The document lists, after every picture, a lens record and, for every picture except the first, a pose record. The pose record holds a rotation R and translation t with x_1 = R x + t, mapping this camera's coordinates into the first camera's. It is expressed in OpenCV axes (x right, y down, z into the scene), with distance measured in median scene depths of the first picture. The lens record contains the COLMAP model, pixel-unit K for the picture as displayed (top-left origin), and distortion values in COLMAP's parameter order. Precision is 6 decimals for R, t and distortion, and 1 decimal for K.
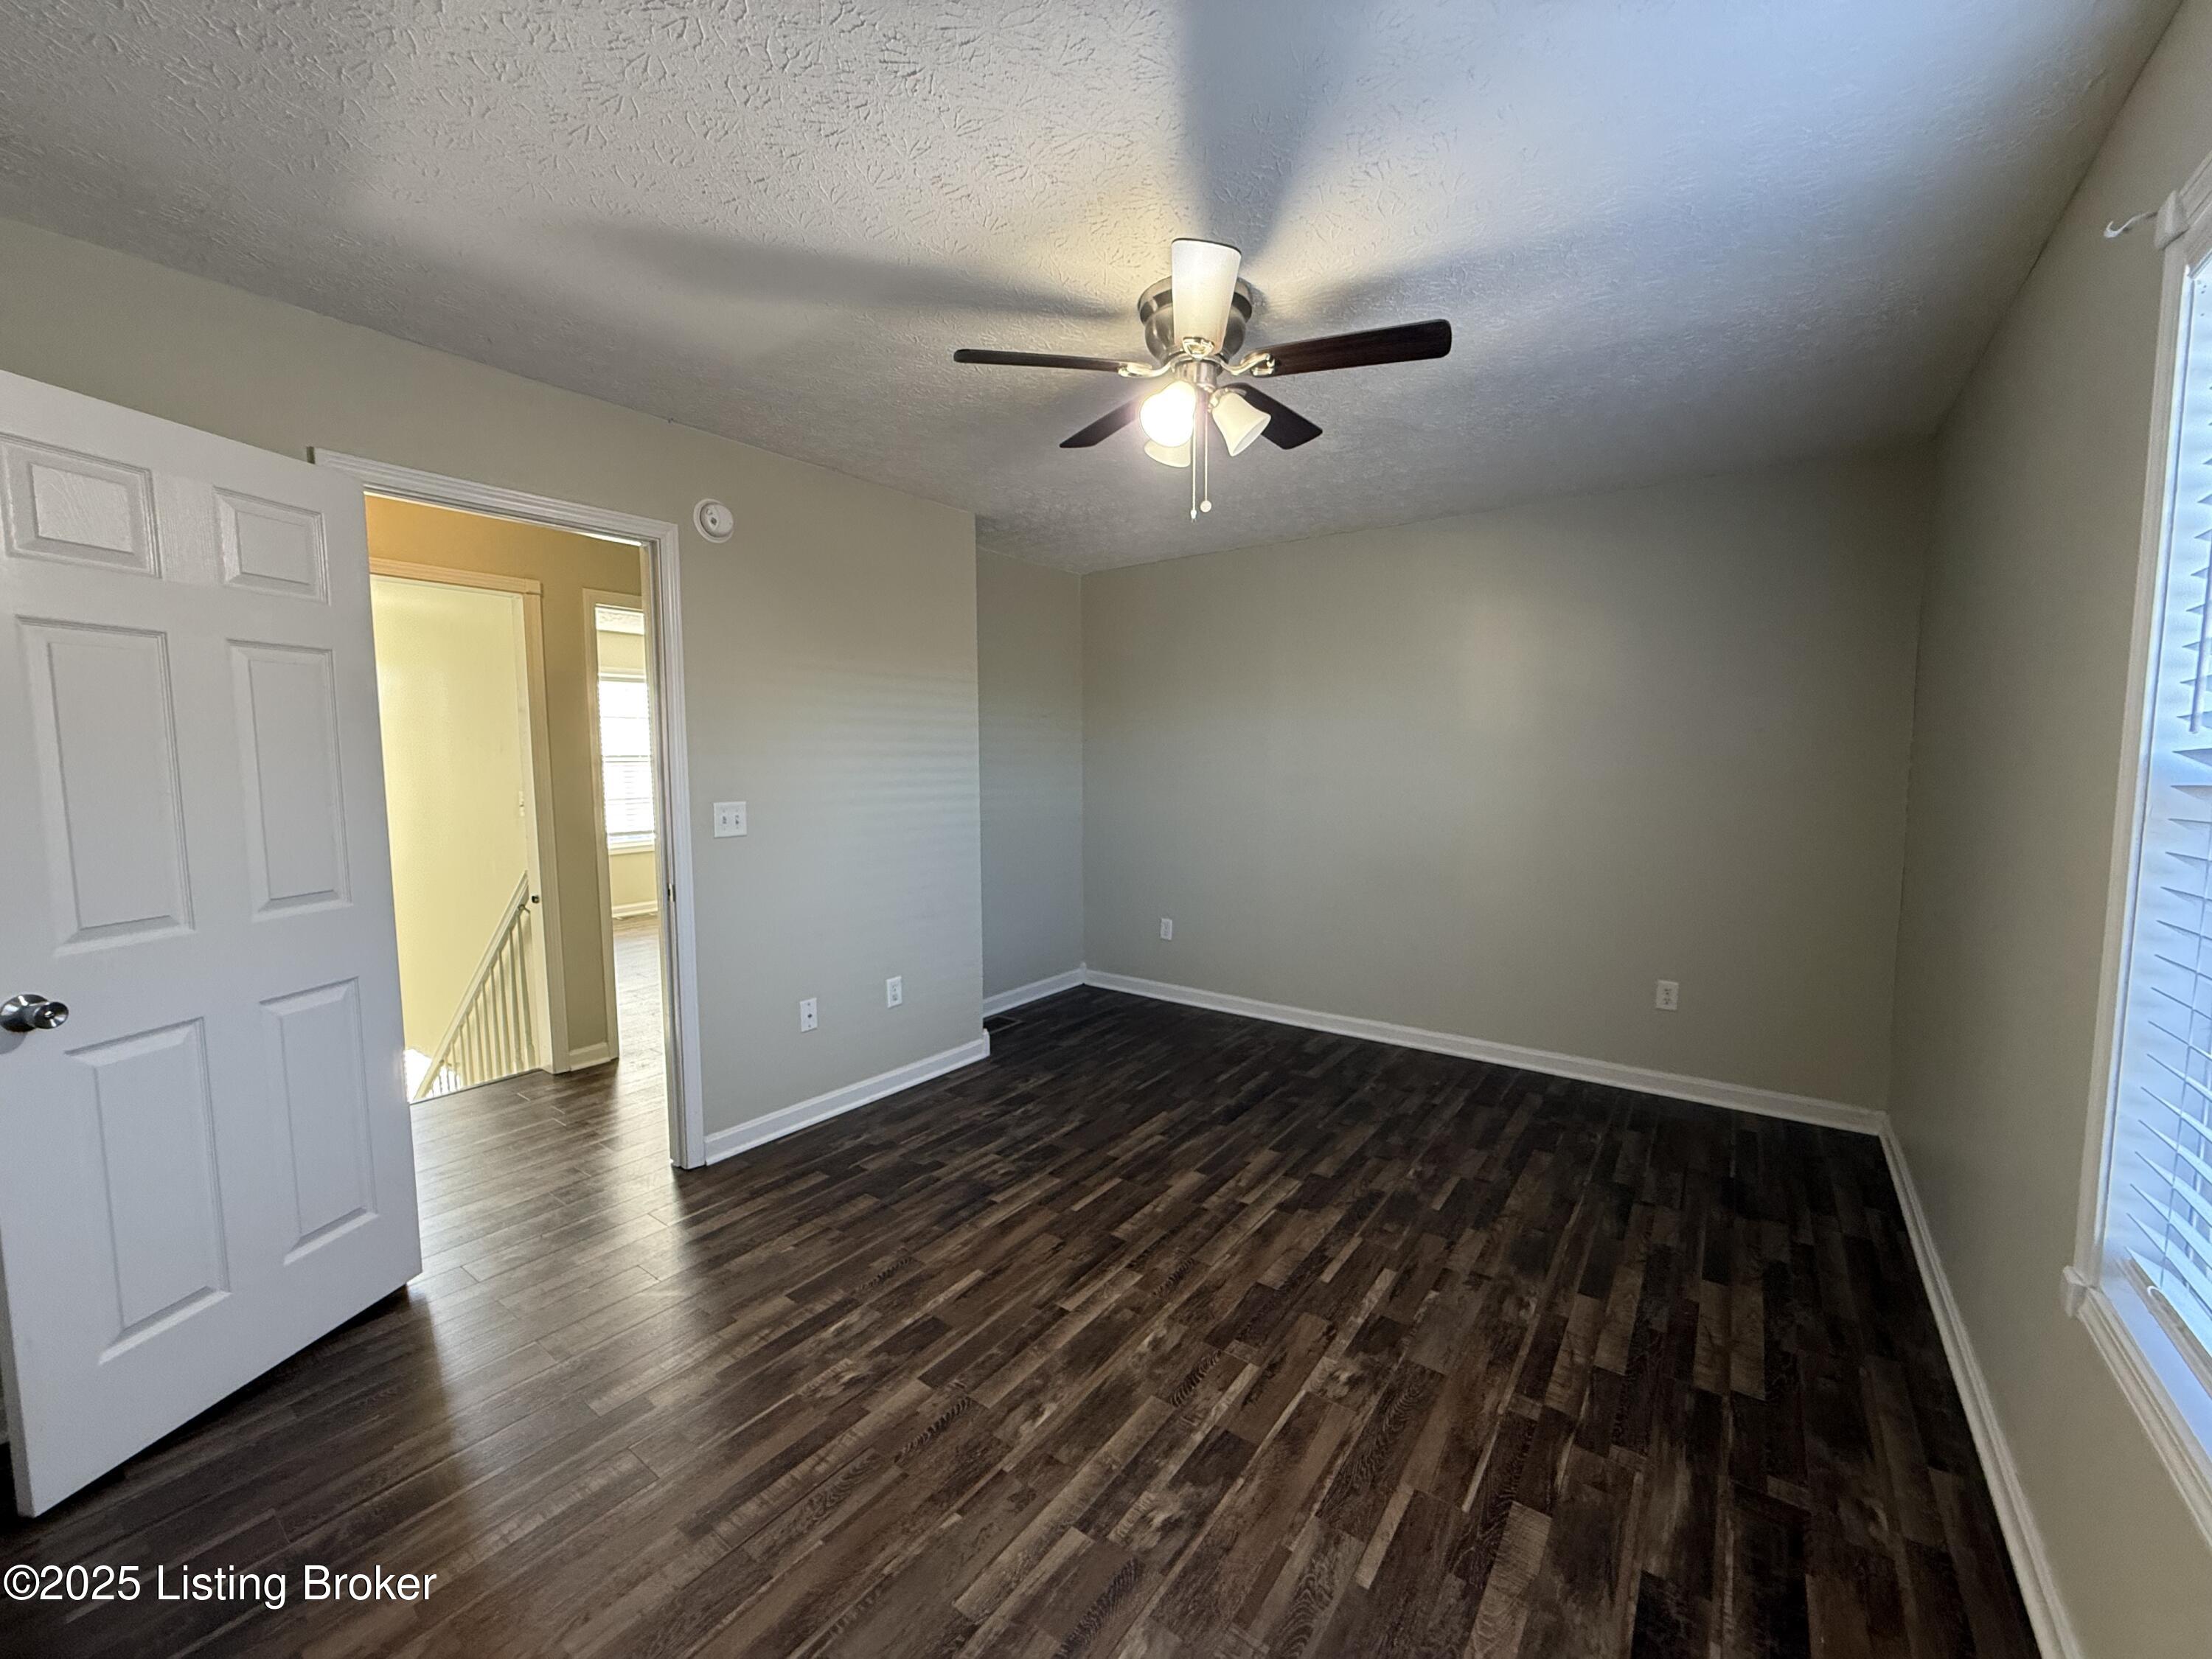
lens RADIAL K [[879.3, 0, 1101.8], [0, 879.3, 831.8], [0, 0, 1]] dist [-0.000058, -0.000093]
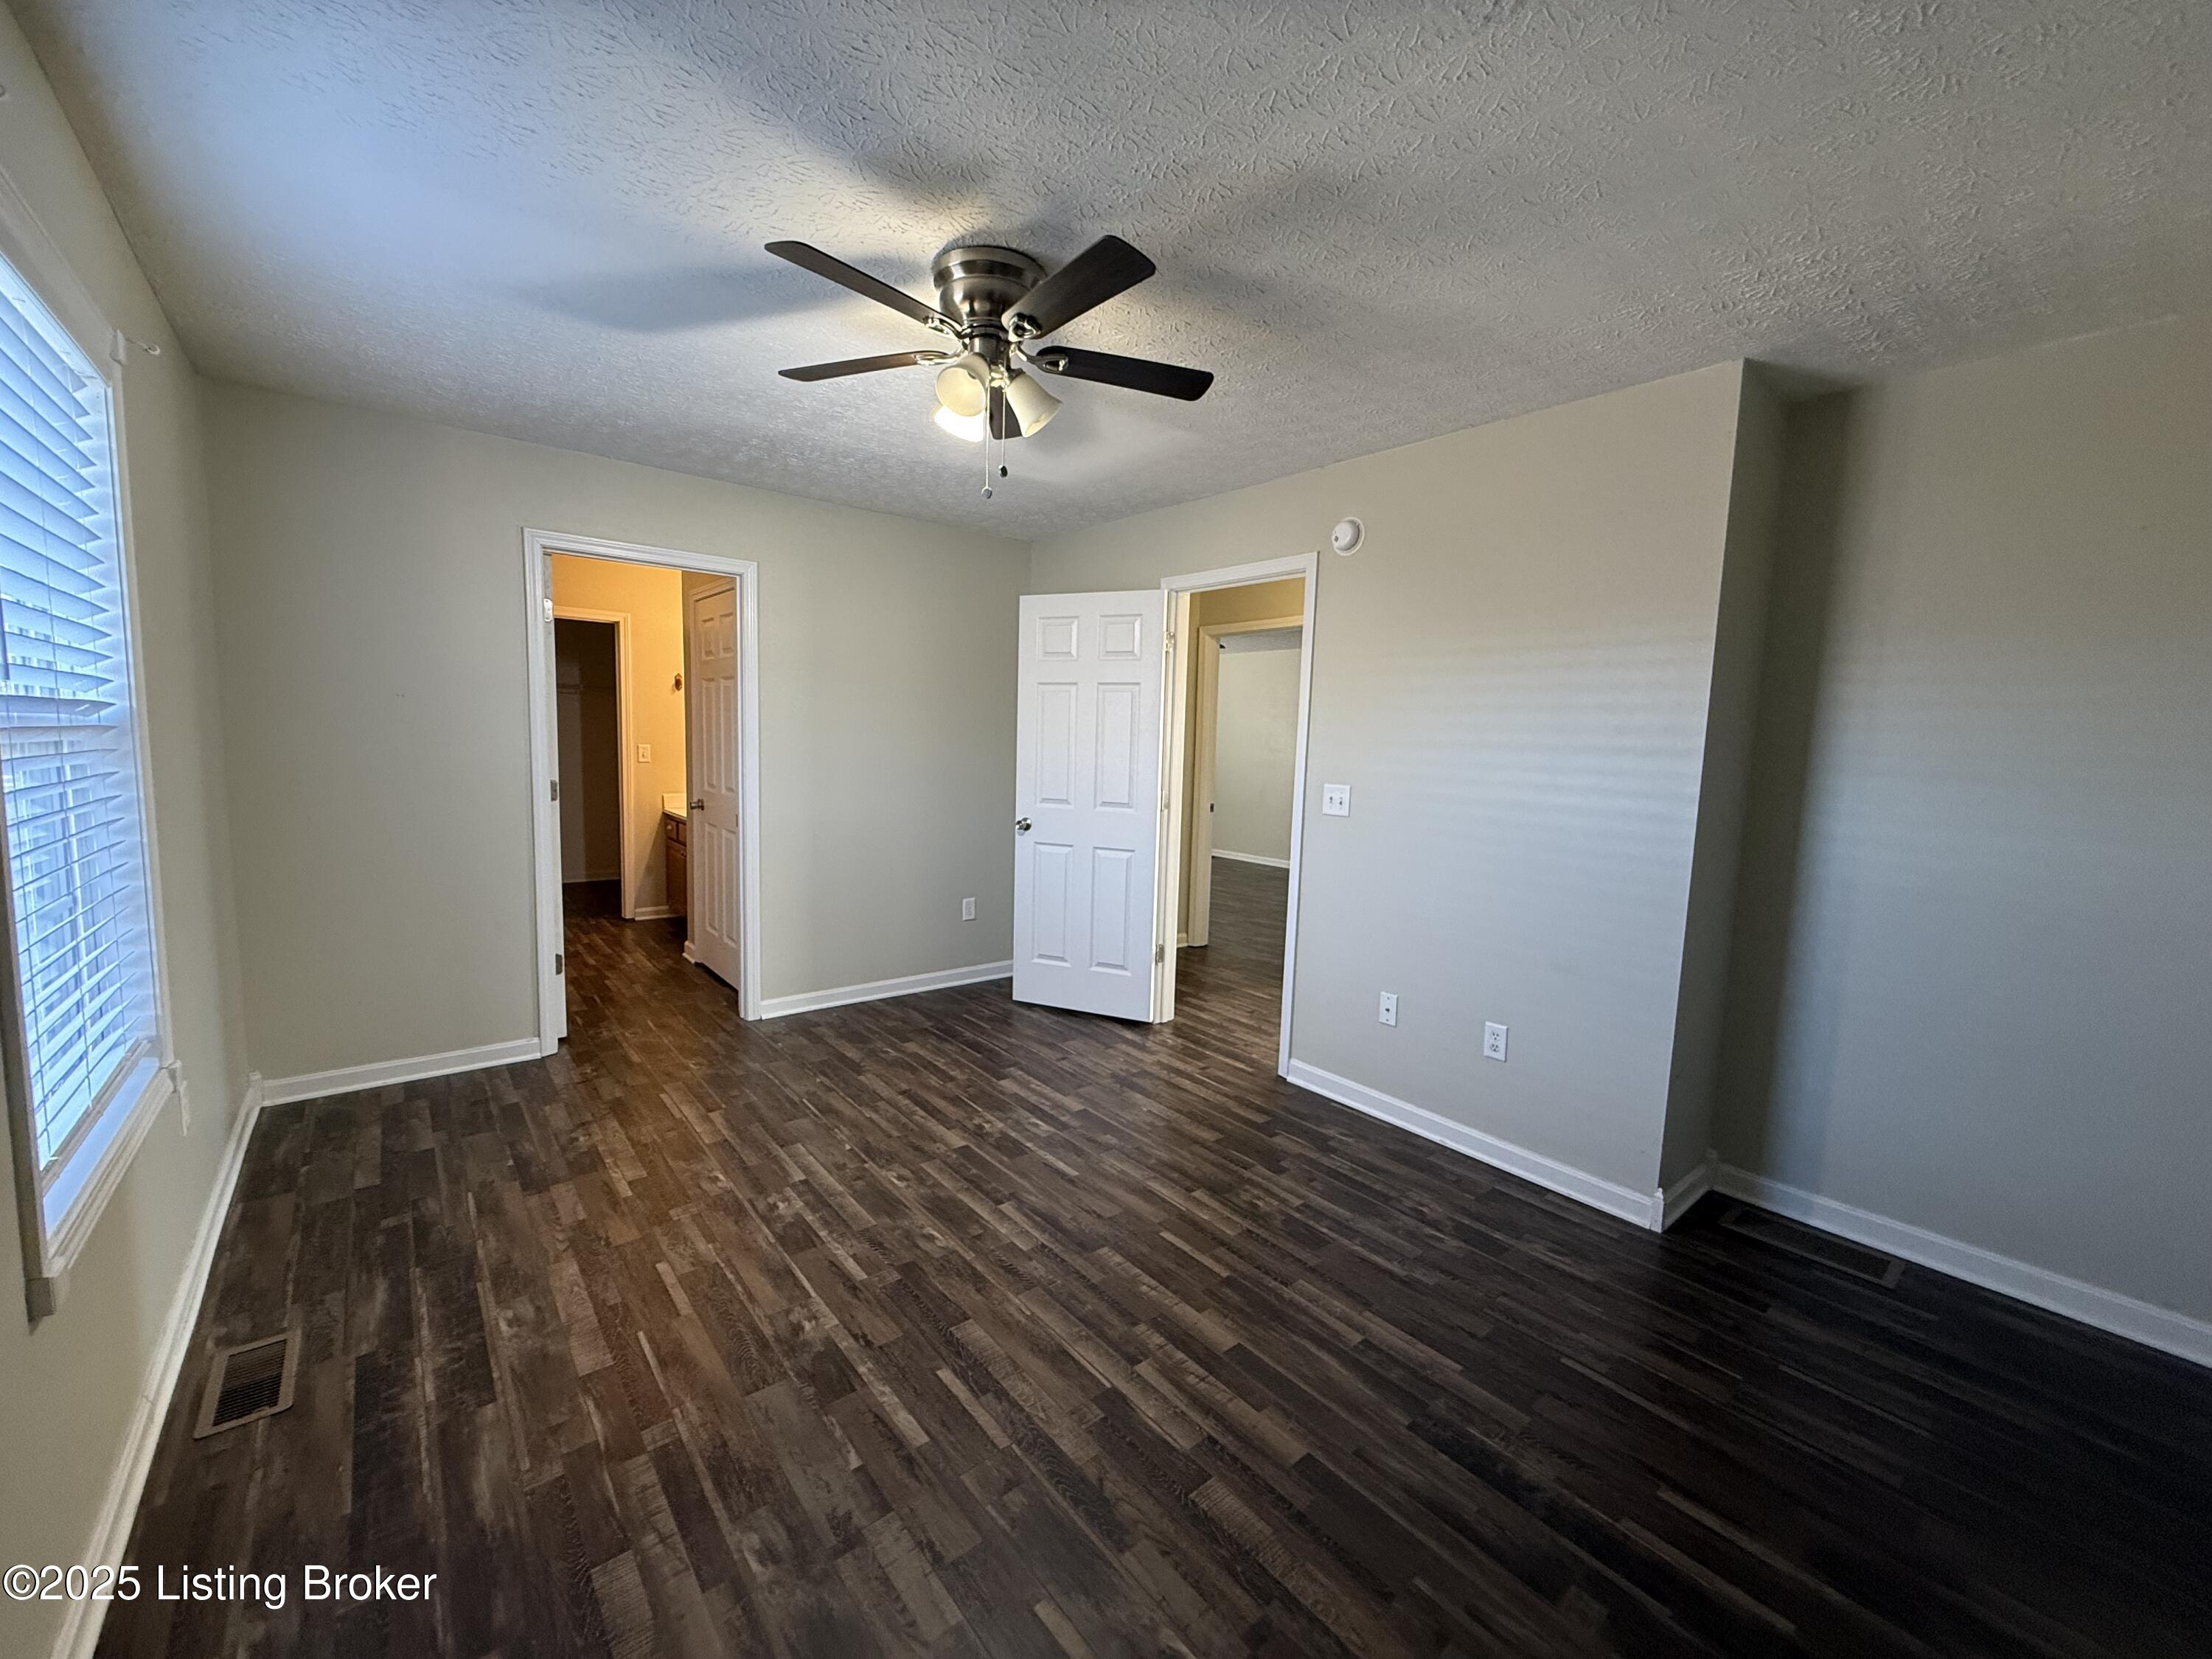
lens RADIAL K [[879.3, 0, 1097.9], [0, 879.3, 824.2], [0, 0, 1]] dist [-0.000058, -0.000093]
pose [[-0.247547, 0.091039, -0.964589, 1.041831], [-0.117529, 0.985402, 0.123166, -0.120251], [0.961721, 0.143856, -0.233234, 1.361408]]
